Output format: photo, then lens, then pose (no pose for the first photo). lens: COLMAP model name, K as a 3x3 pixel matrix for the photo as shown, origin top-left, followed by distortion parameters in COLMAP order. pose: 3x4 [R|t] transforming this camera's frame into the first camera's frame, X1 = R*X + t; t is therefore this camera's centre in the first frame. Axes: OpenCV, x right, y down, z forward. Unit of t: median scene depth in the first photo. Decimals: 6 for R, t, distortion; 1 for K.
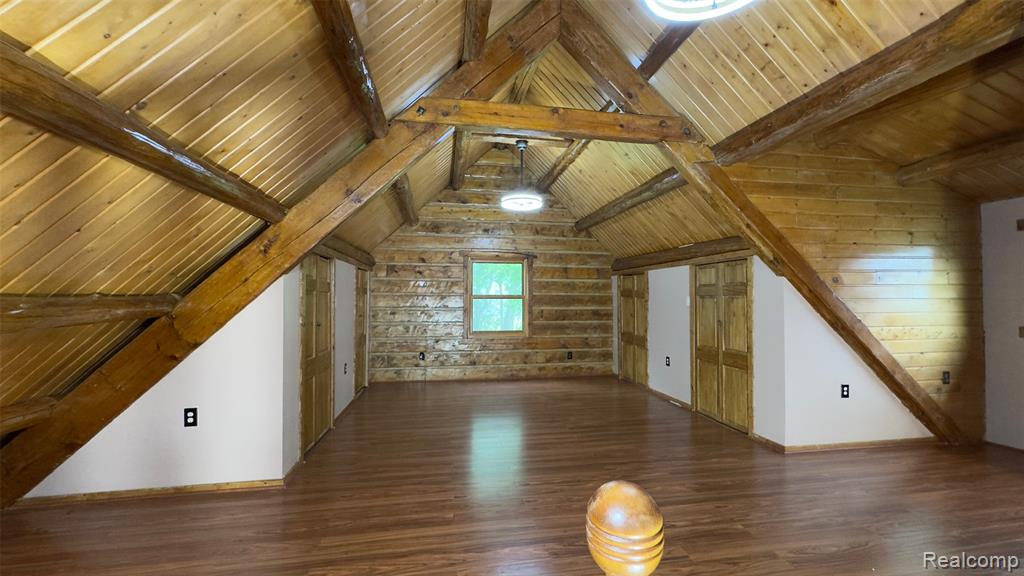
lens RADIAL K [[409.9, 0, 512.0], [0, 409.9, 288.0], [0, 0, 1]] dist [-0.002307, -0.000121]
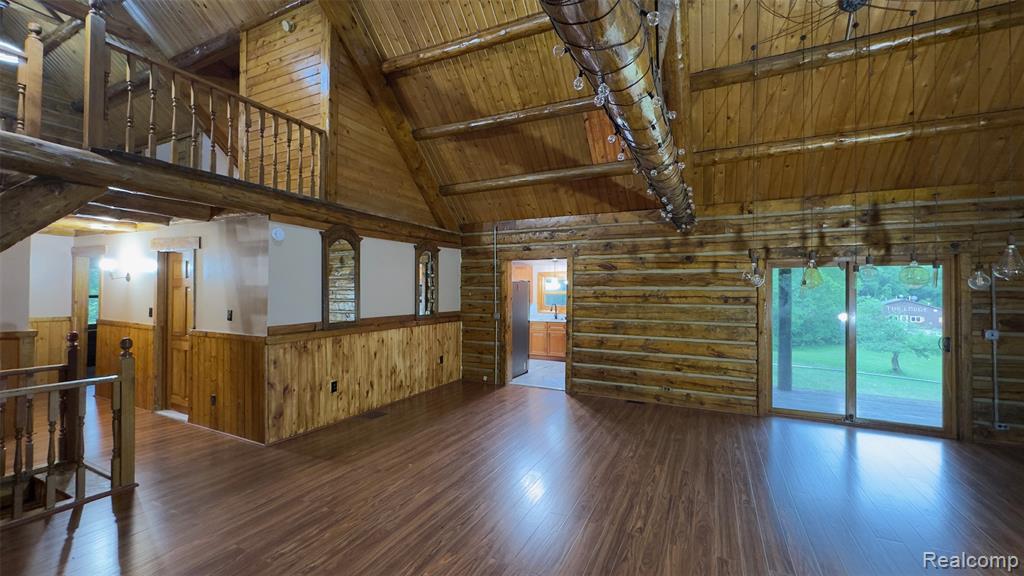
lens RADIAL K [[409.9, 0, 512.0], [0, 409.9, 288.0], [0, 0, 1]] dist [-0.002307, -0.000121]
pose [[0.586822, 0.012601, 0.809618, -0.078704], [-0.024723, 0.999692, 0.002360, 0.615782], [-0.809339, -0.021401, 0.586952, -1.288494]]
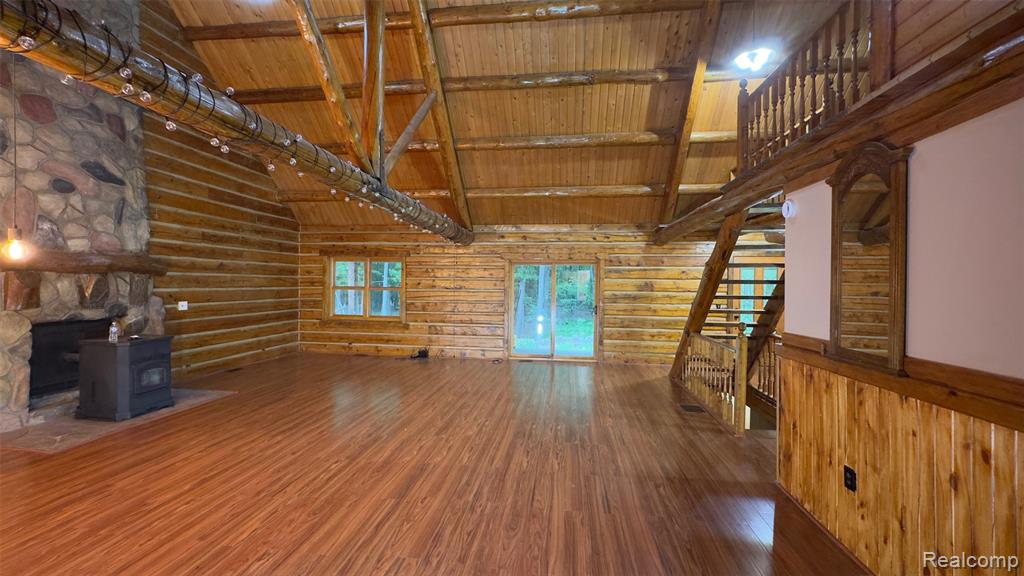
lens RADIAL K [[409.9, 0, 512.0], [0, 409.9, 288.0], [0, 0, 1]] dist [-0.002307, -0.000121]
pose [[-0.301220, 0.007115, -0.953528, 1.400193], [0.008894, 0.999950, 0.004652, 0.637176], [0.953513, -0.007079, -0.301269, -0.397660]]
